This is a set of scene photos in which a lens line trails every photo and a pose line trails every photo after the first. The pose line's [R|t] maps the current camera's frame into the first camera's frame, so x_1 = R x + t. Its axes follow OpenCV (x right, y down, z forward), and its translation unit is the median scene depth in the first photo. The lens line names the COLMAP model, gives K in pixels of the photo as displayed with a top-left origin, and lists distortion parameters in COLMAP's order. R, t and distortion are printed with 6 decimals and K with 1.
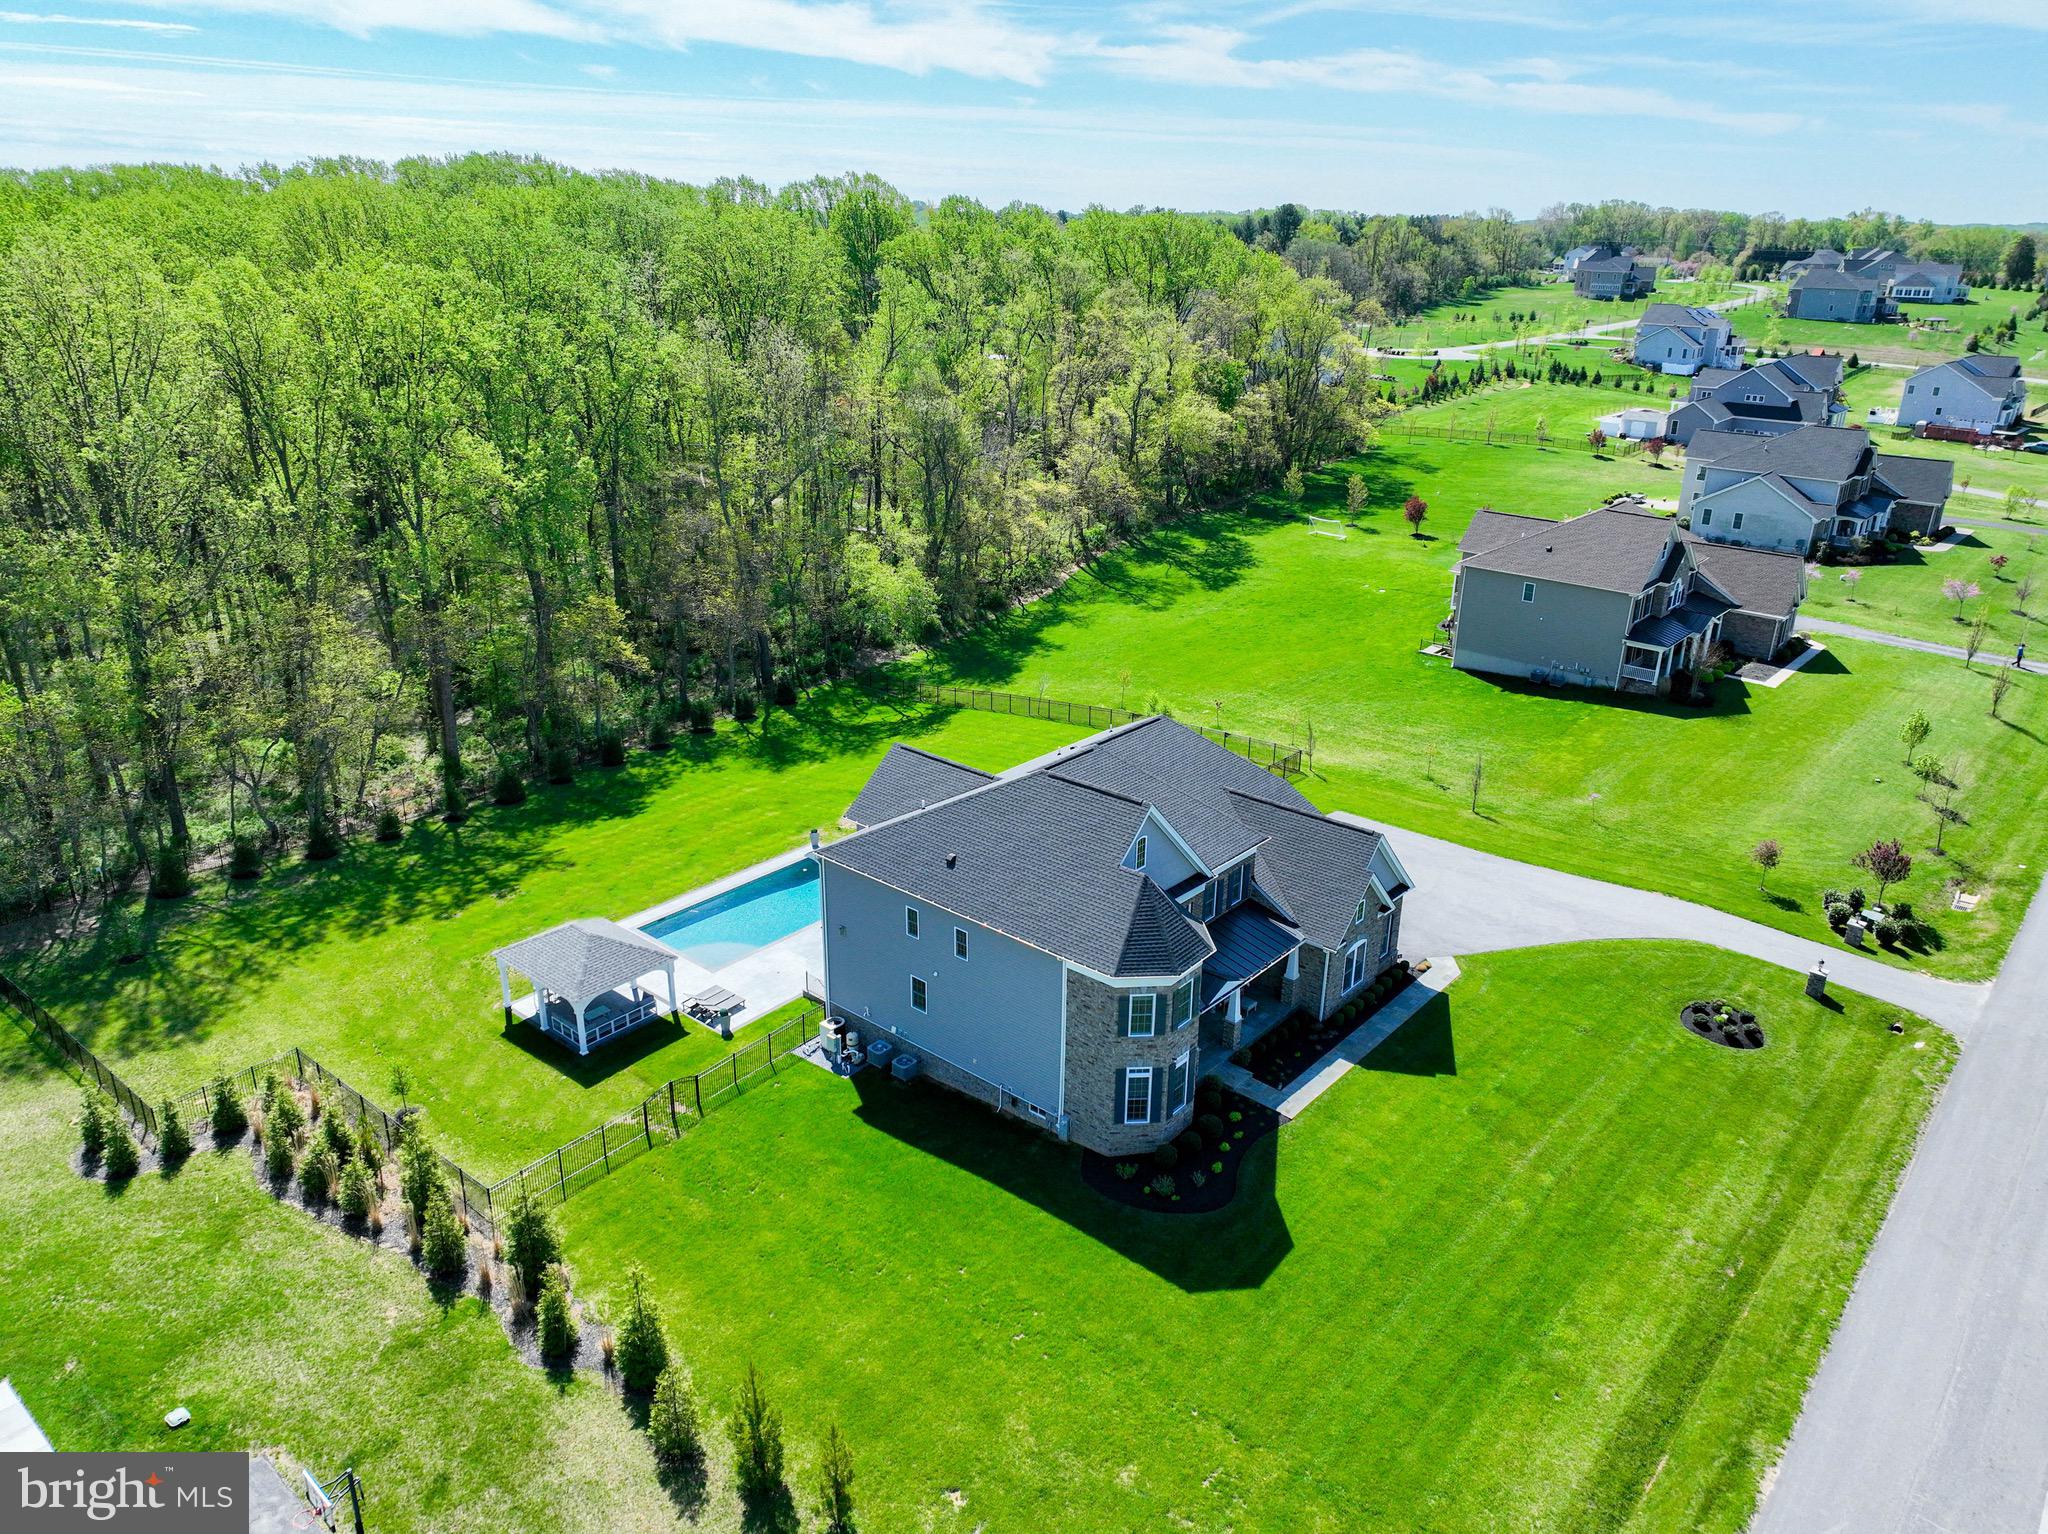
lens RADIAL K [[1438.5, 0, 1016.0], [0, 1438.5, 758.4], [0, 0, 1]] dist [-0.002745, 0.014644]
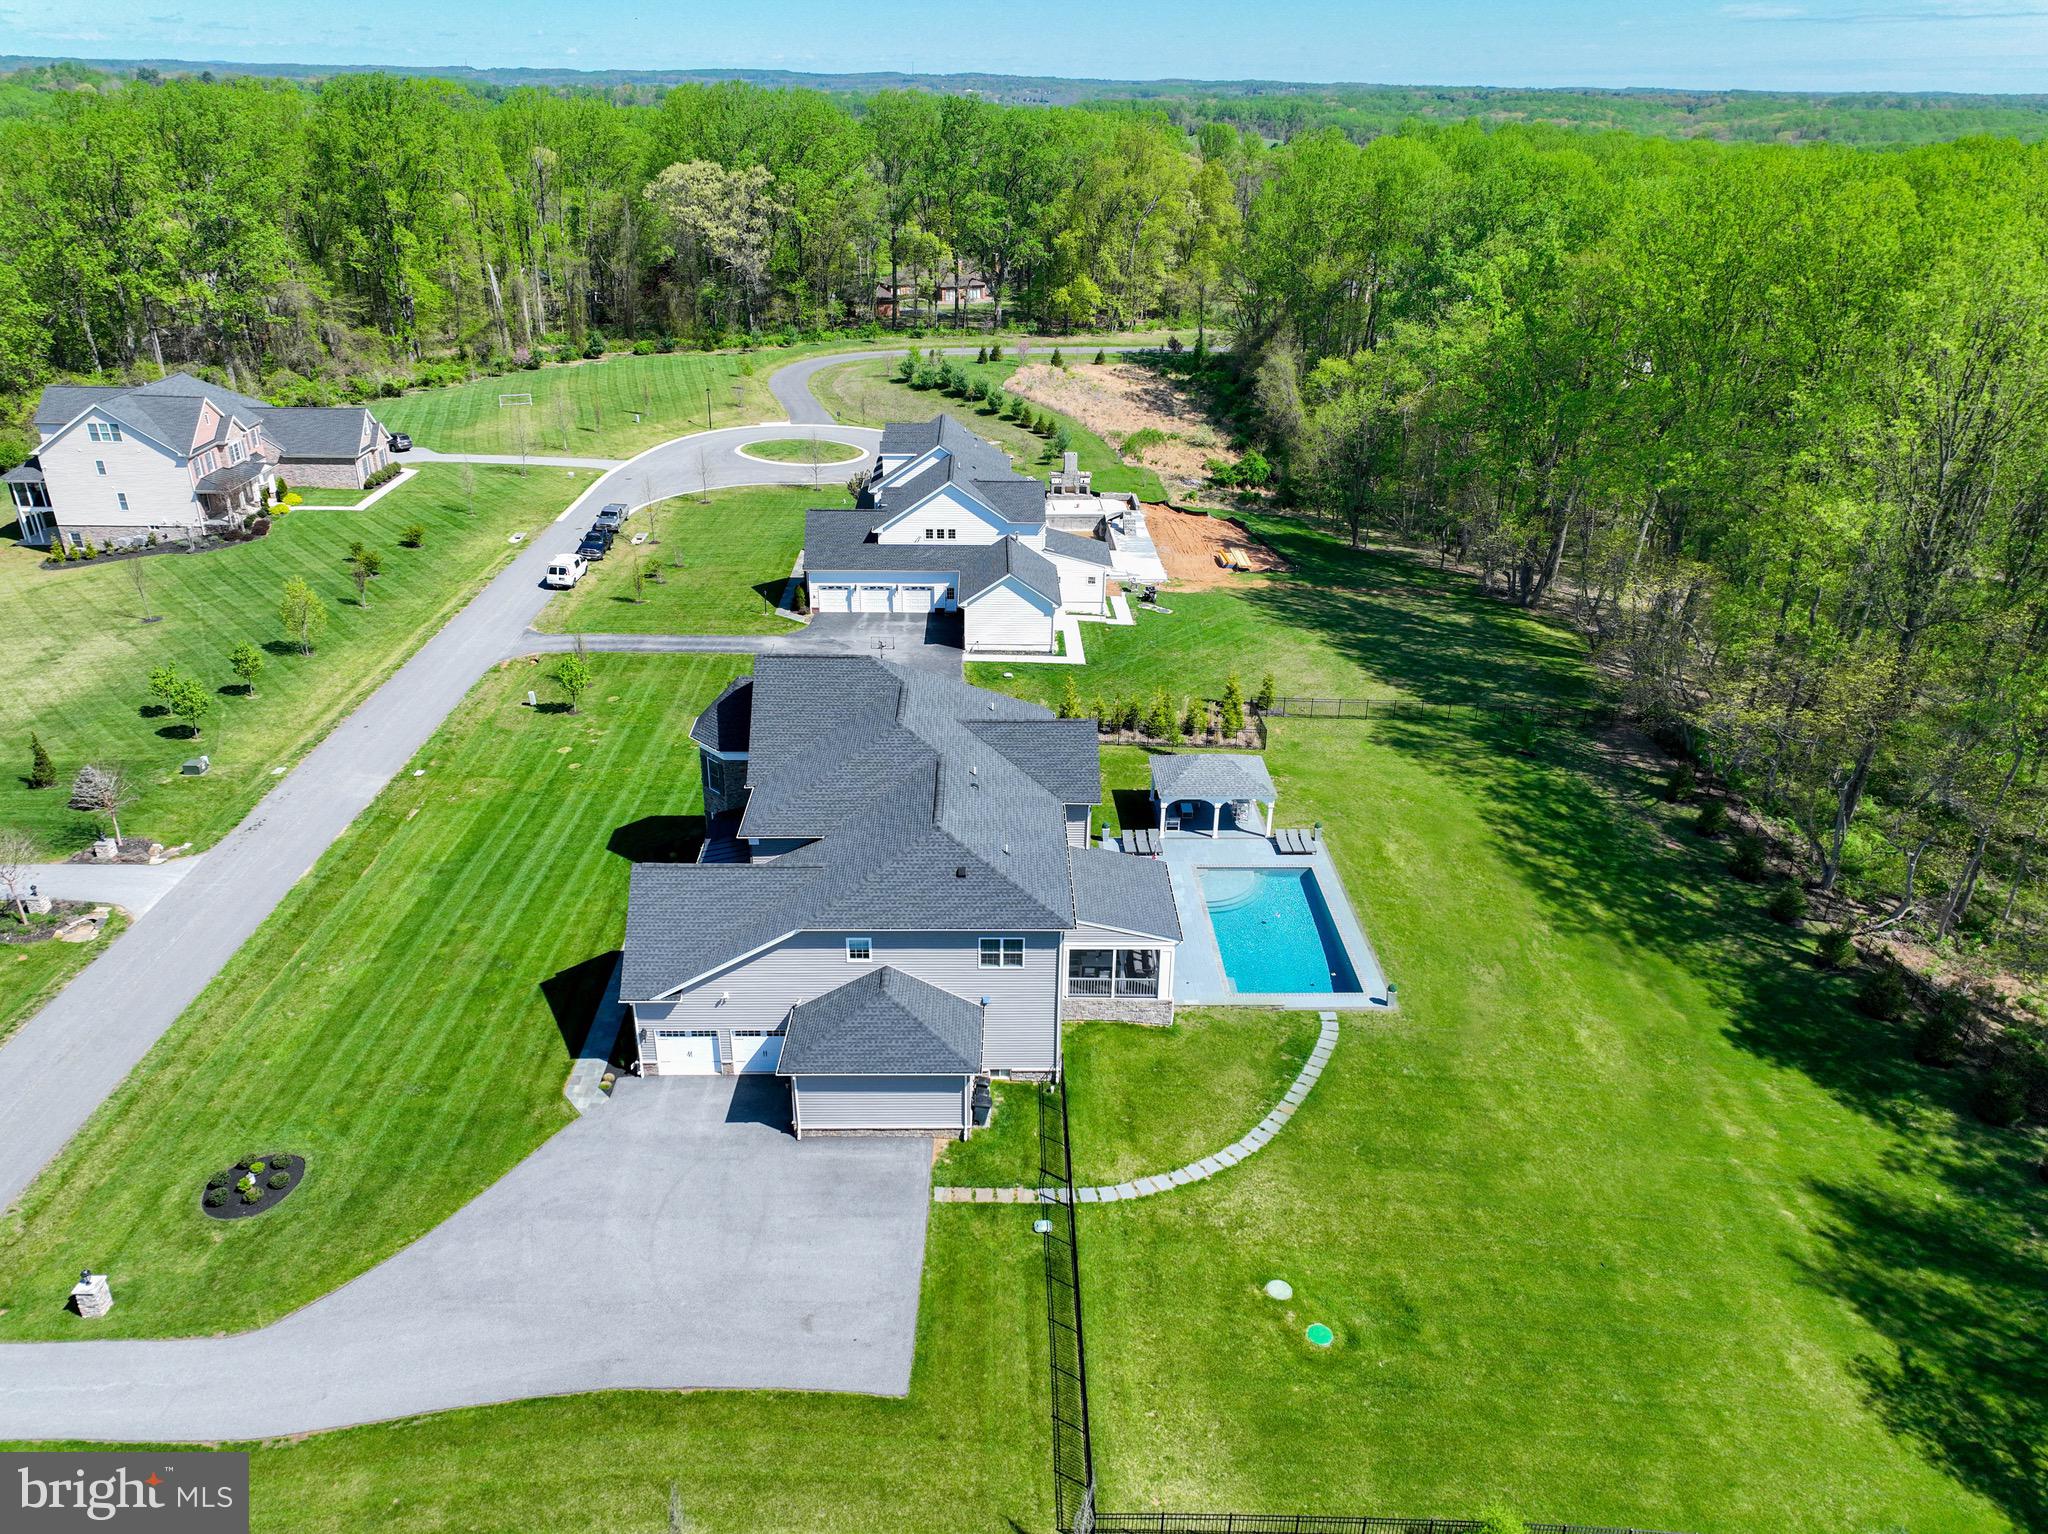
lens RADIAL K [[1438.5, 0, 1027.6], [0, 1438.5, 769.5], [0, 0, 1]] dist [-0.002745, 0.014644]
pose [[-0.737660, 0.272841, -0.617588, 0.375398], [-0.258666, 0.730719, 0.631777, -0.391975], [0.623658, 0.625786, -0.468448, 0.938174]]
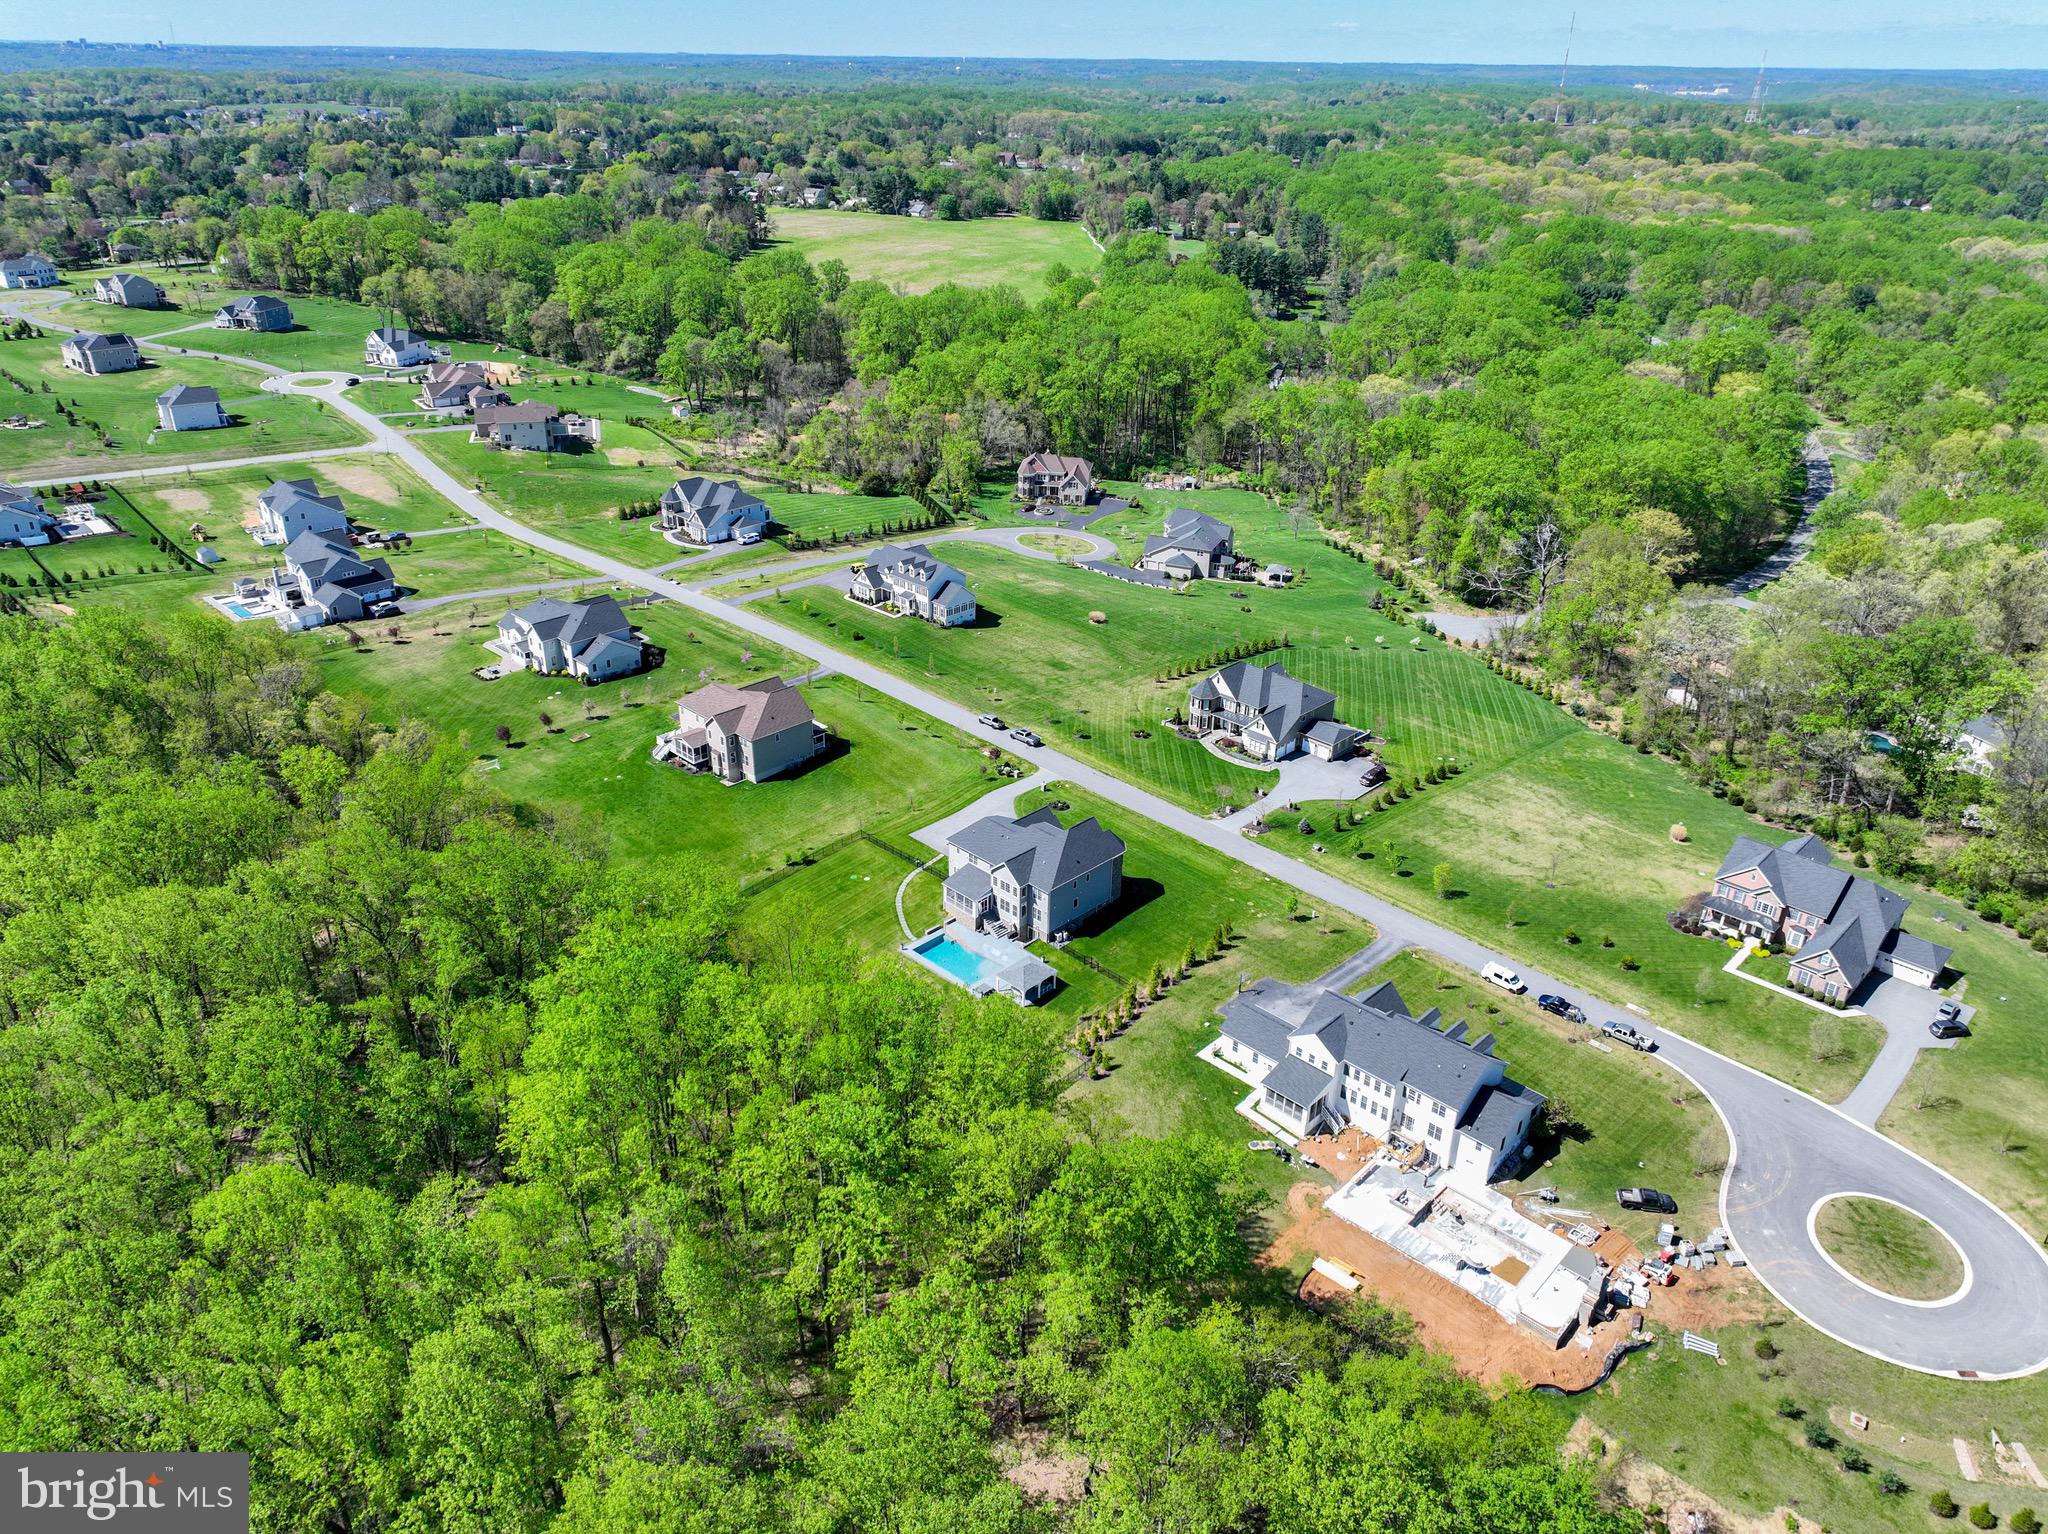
lens RADIAL K [[1438.5, 0, 1024.1], [0, 1438.5, 764.4], [0, 0, 1]] dist [-0.002745, 0.014644]
pose [[0.063720, -0.454063, 0.888688, -1.732254], [0.341780, 0.846575, 0.408040, -0.910807], [-0.937617, 0.277736, 0.209134, 0.168140]]
